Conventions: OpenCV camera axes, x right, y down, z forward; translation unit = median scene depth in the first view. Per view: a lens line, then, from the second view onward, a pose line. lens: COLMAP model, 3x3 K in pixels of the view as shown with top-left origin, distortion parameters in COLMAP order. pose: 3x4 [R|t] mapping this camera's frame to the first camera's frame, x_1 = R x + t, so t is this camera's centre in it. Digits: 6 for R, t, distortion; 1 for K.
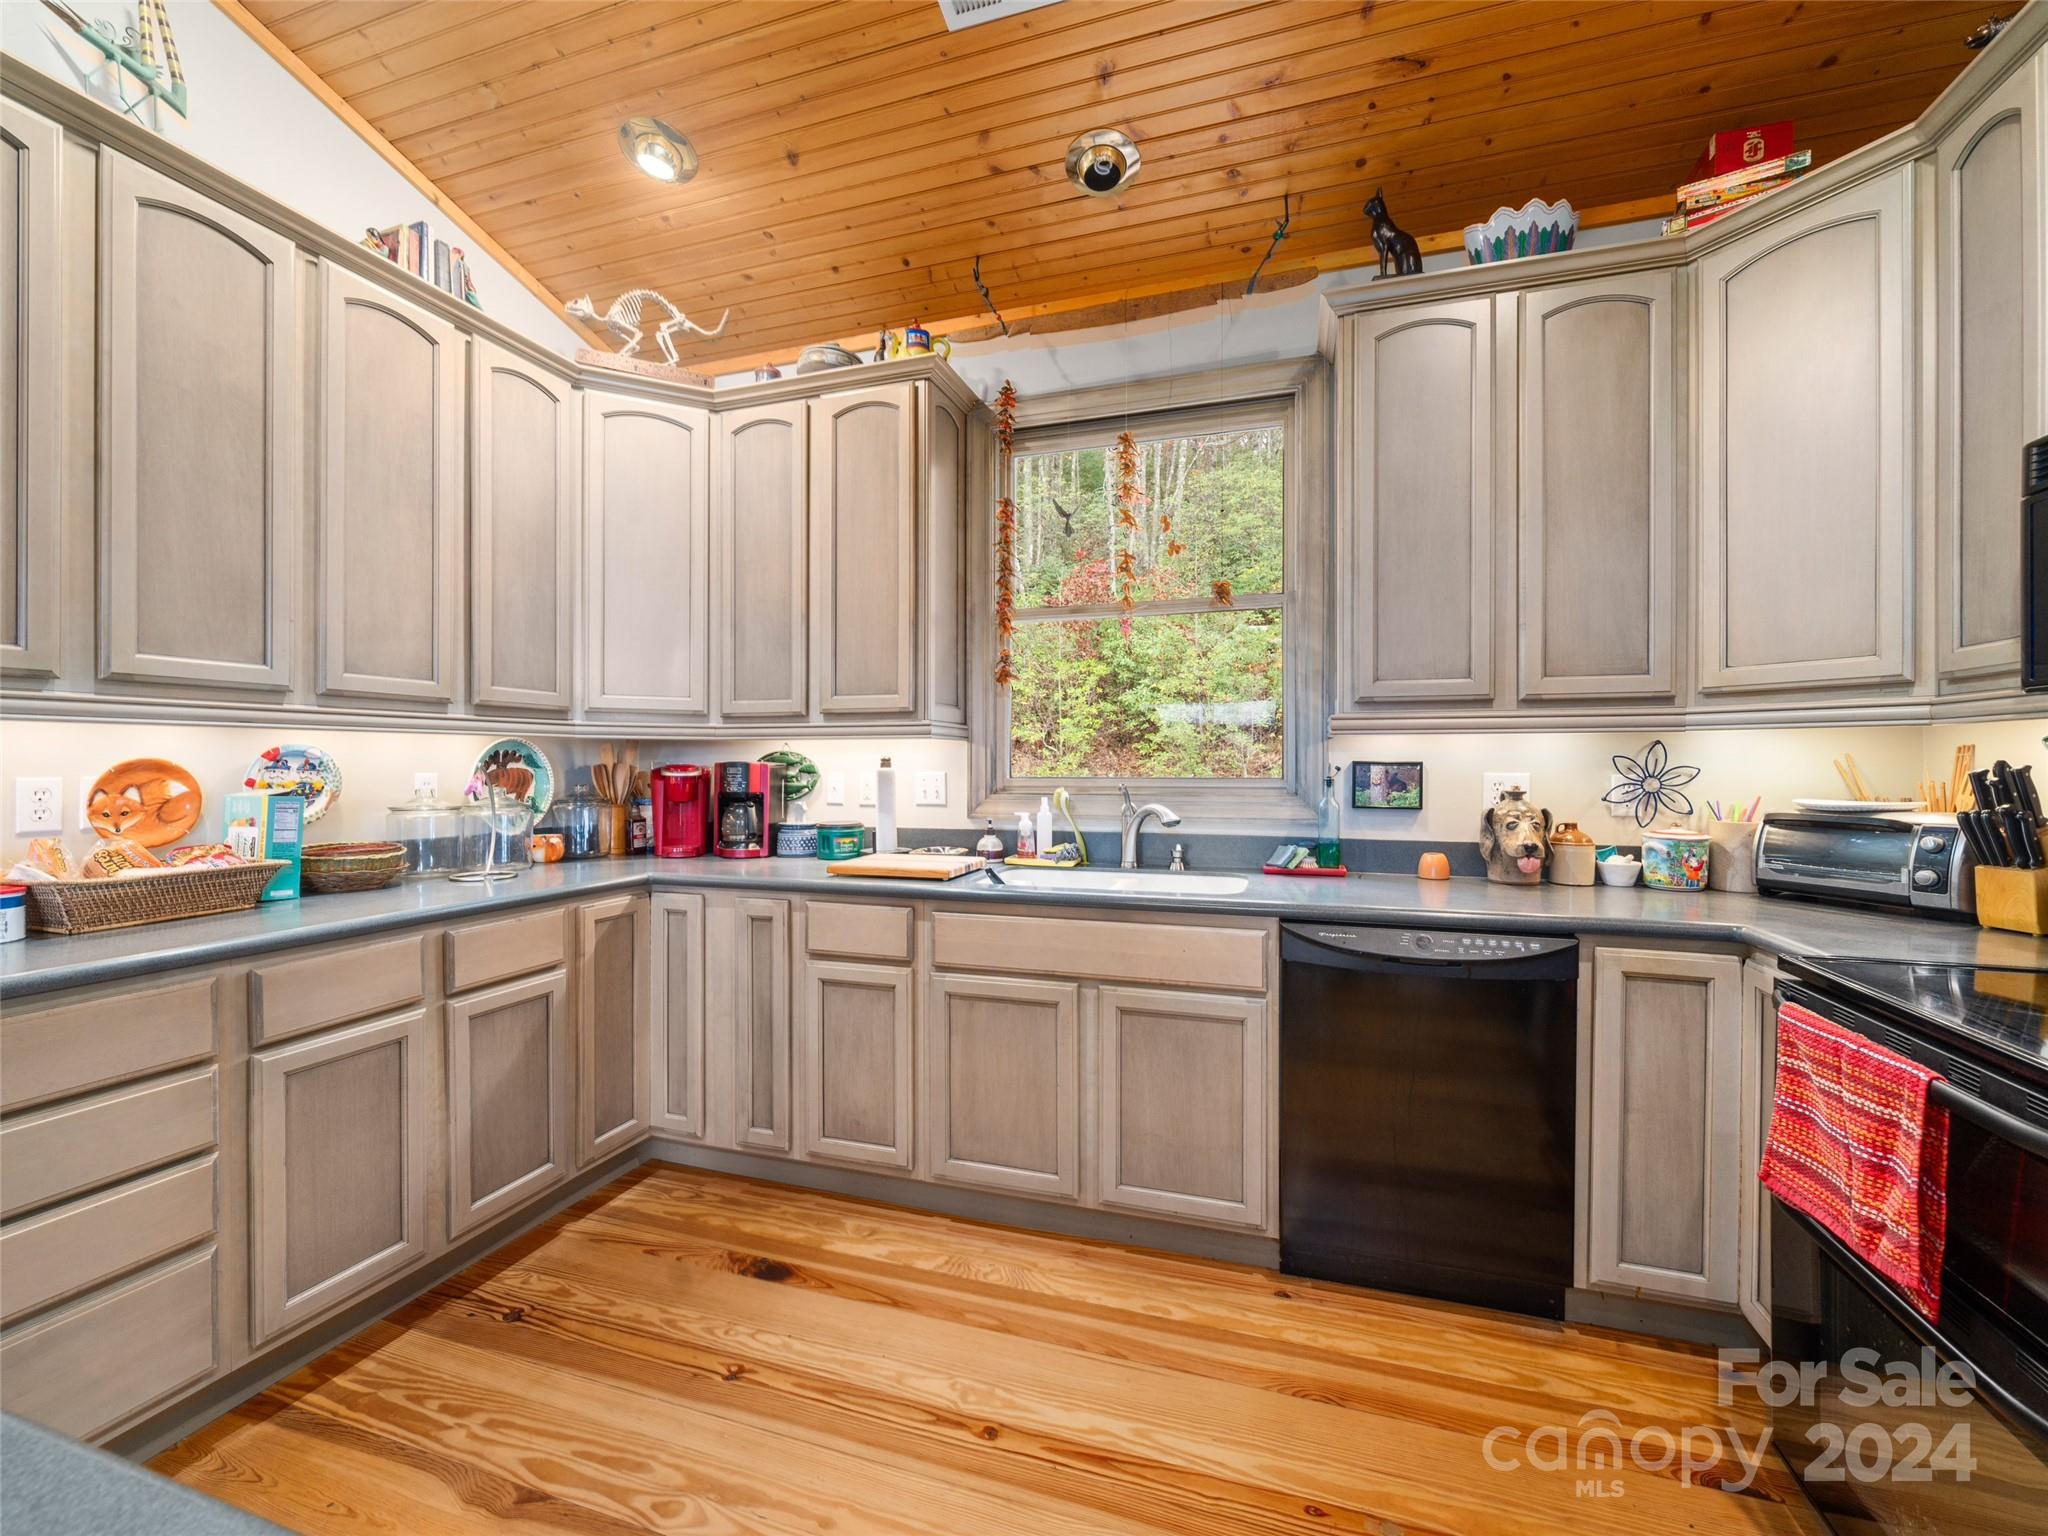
lens RADIAL K [[869.9, 0, 1024.0], [0, 869.9, 761.2], [0, 0, 1]] dist [-0.000770, -0.002313]
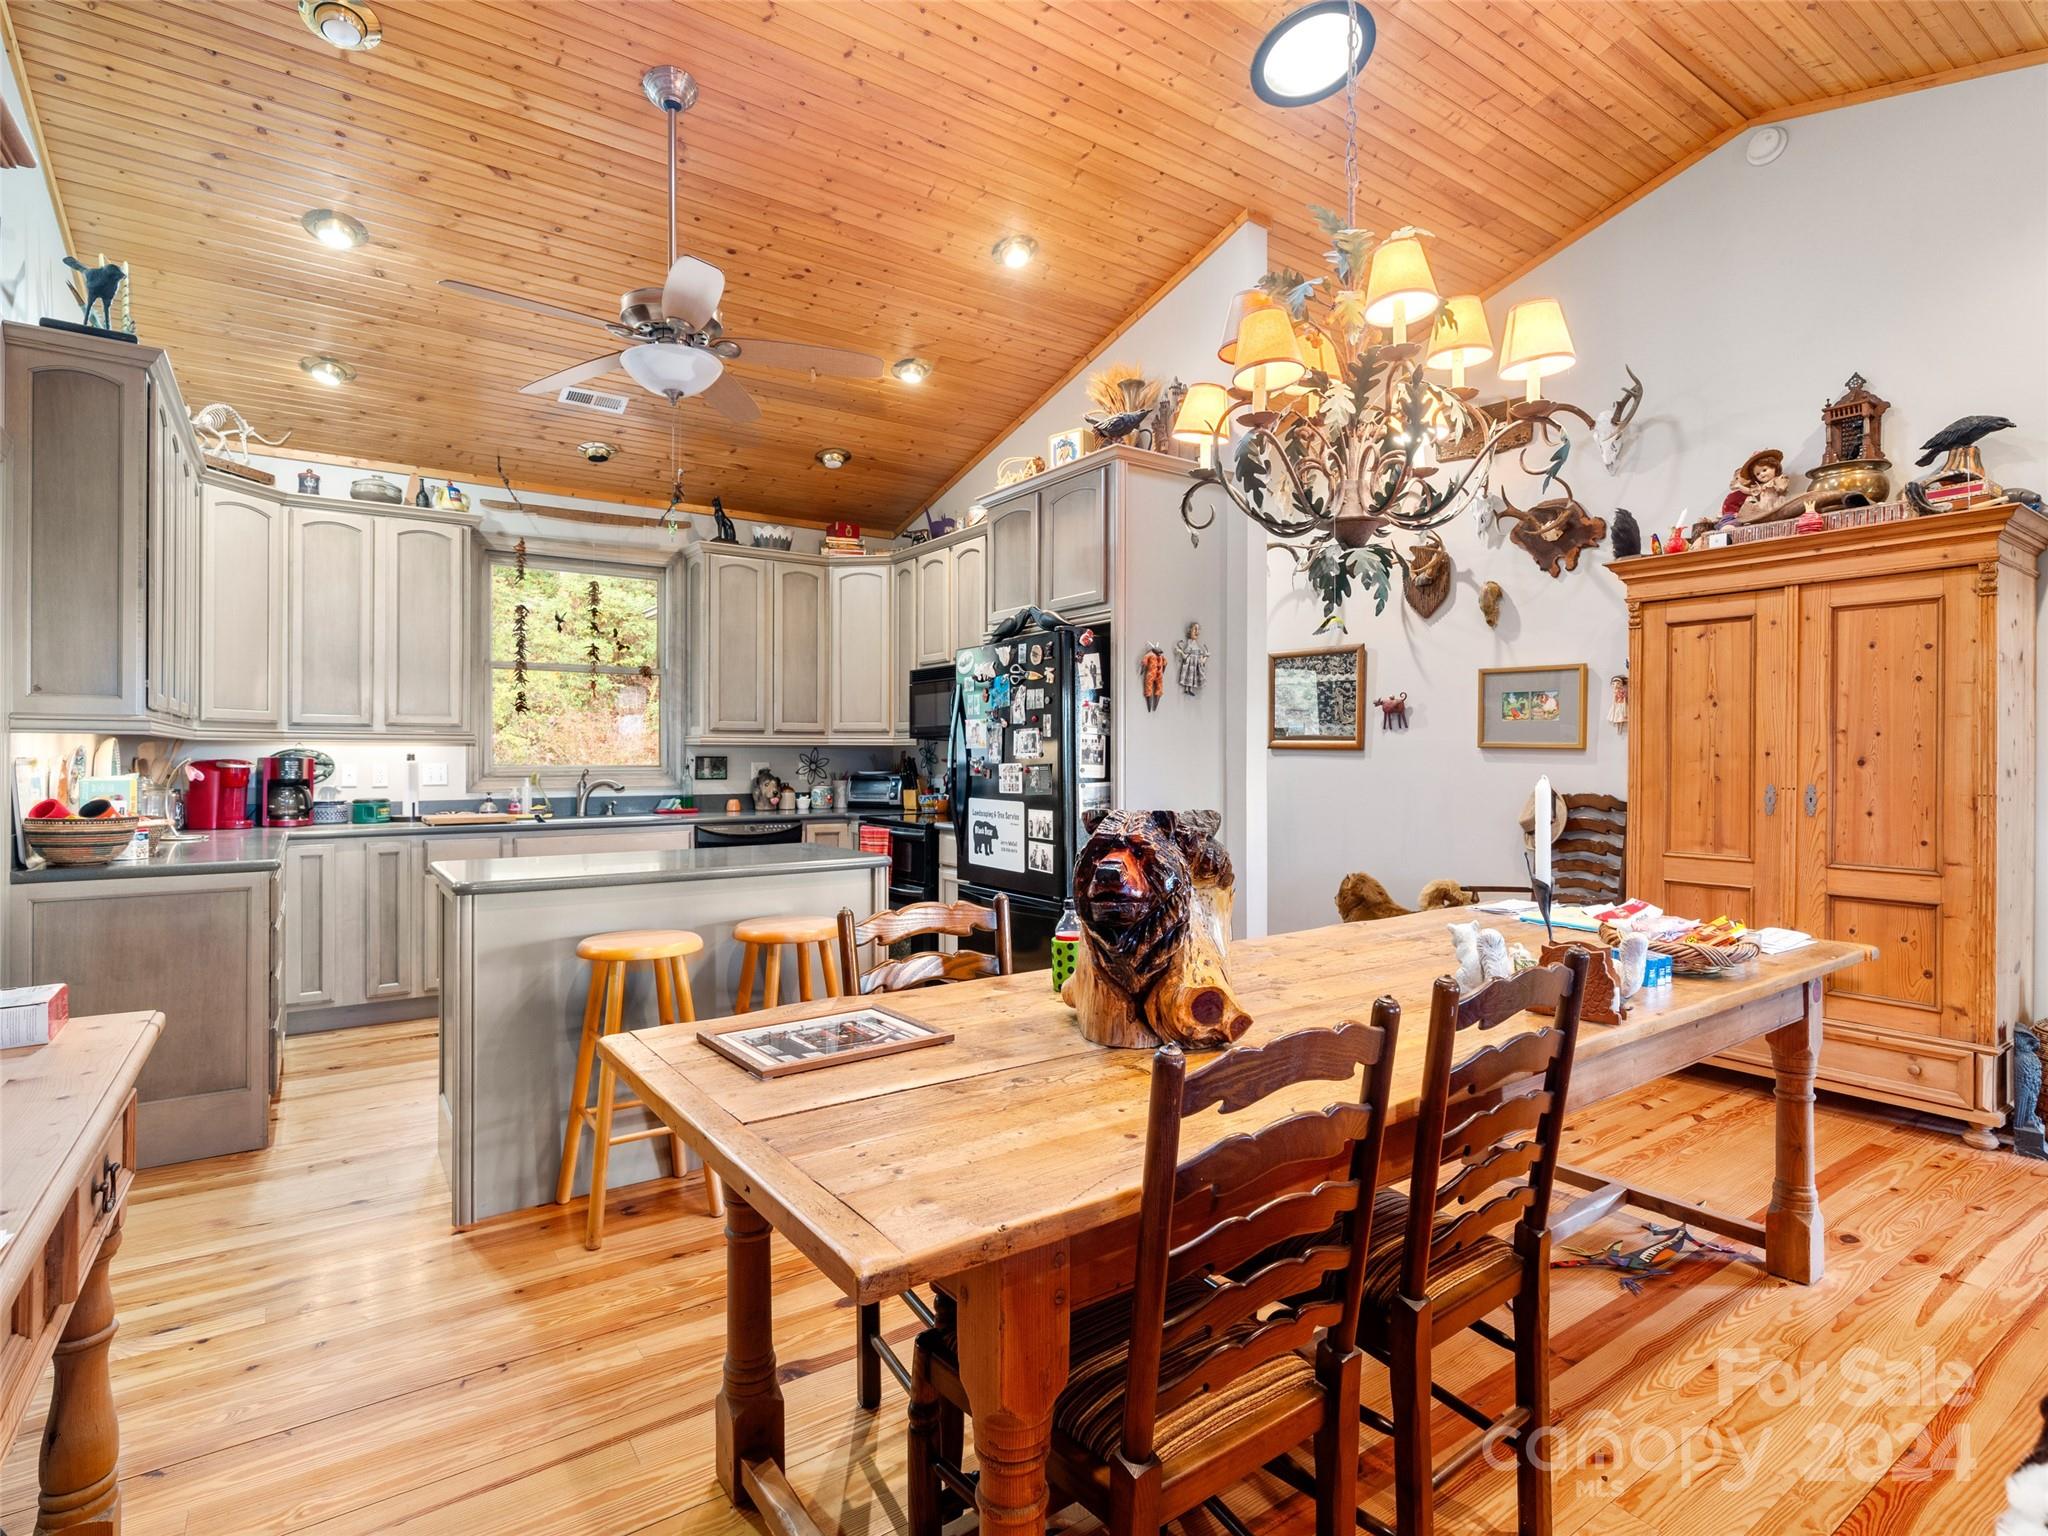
lens RADIAL K [[1040.9, 0, 1035.0], [0, 1040.9, 750.0], [0, 0, 1]] dist [-0.003498, 0.001045]
pose [[0.589936, 0.004641, 0.807436, -1.177432], [-0.001985, 0.999989, -0.004297, -0.006713], [-0.807447, 0.000933, 0.589939, -1.136414]]
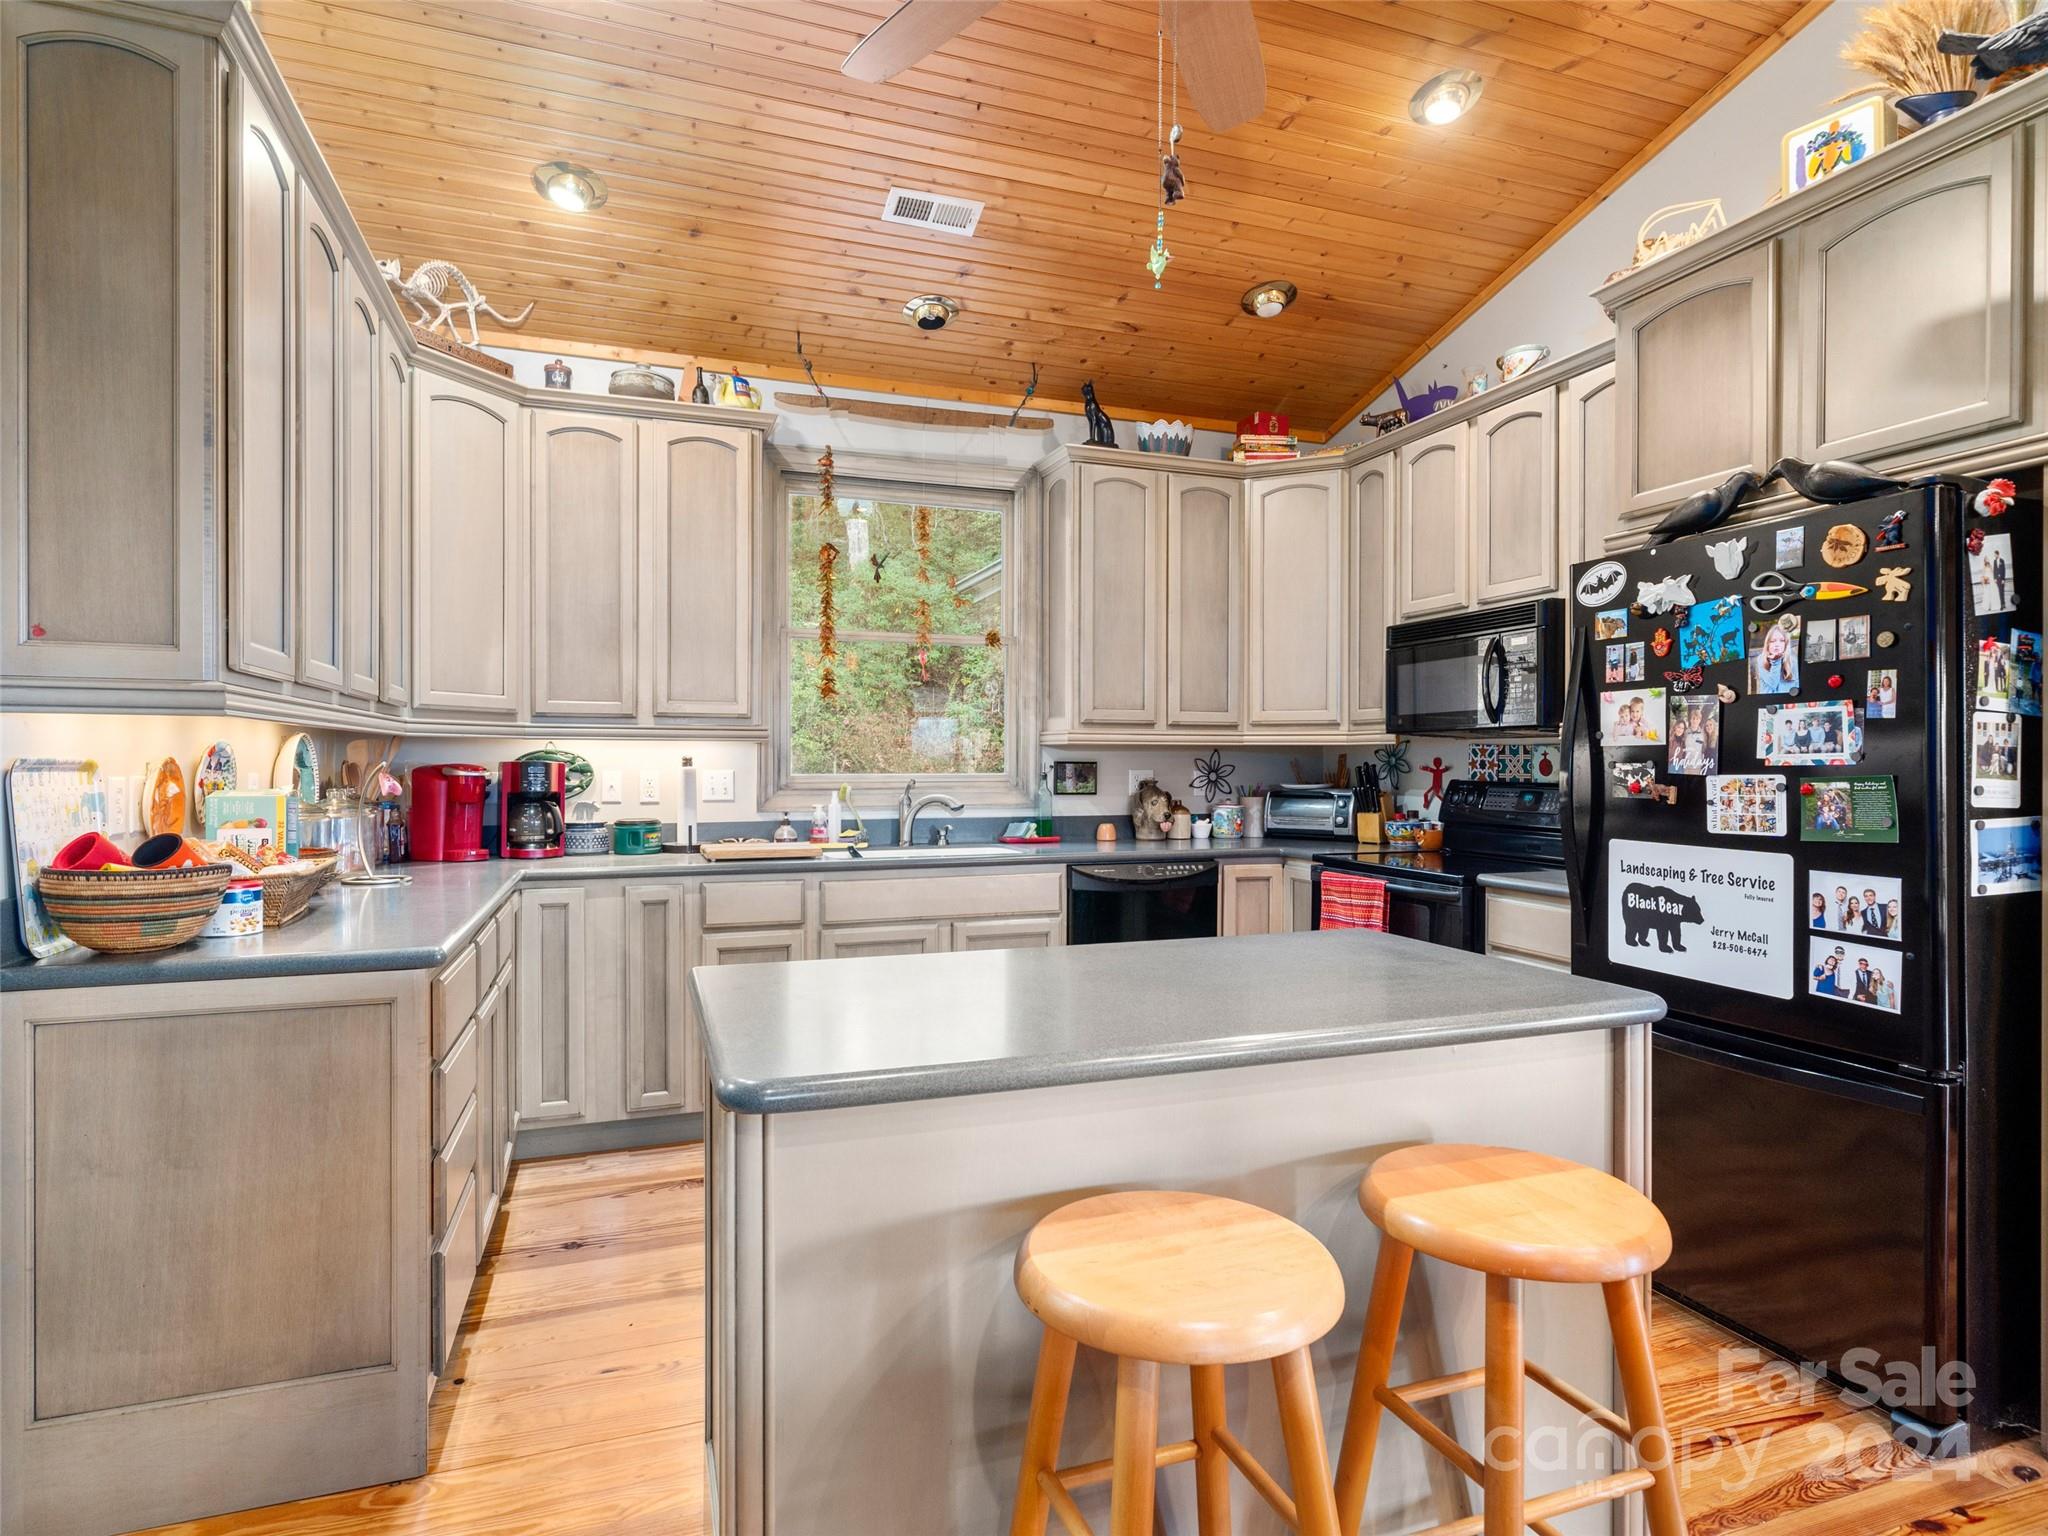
lens RADIAL K [[1103.9, 0, 1018.3], [0, 1103.9, 766.5], [0, 0, 1]] dist [-0.001884, 0.002118]
pose [[0.784499, -0.000552, 0.620130, -0.825225], [-0.003119, 0.999983, 0.004835, -0.000913], [-0.620123, -0.005727, 0.784484, -0.397491]]
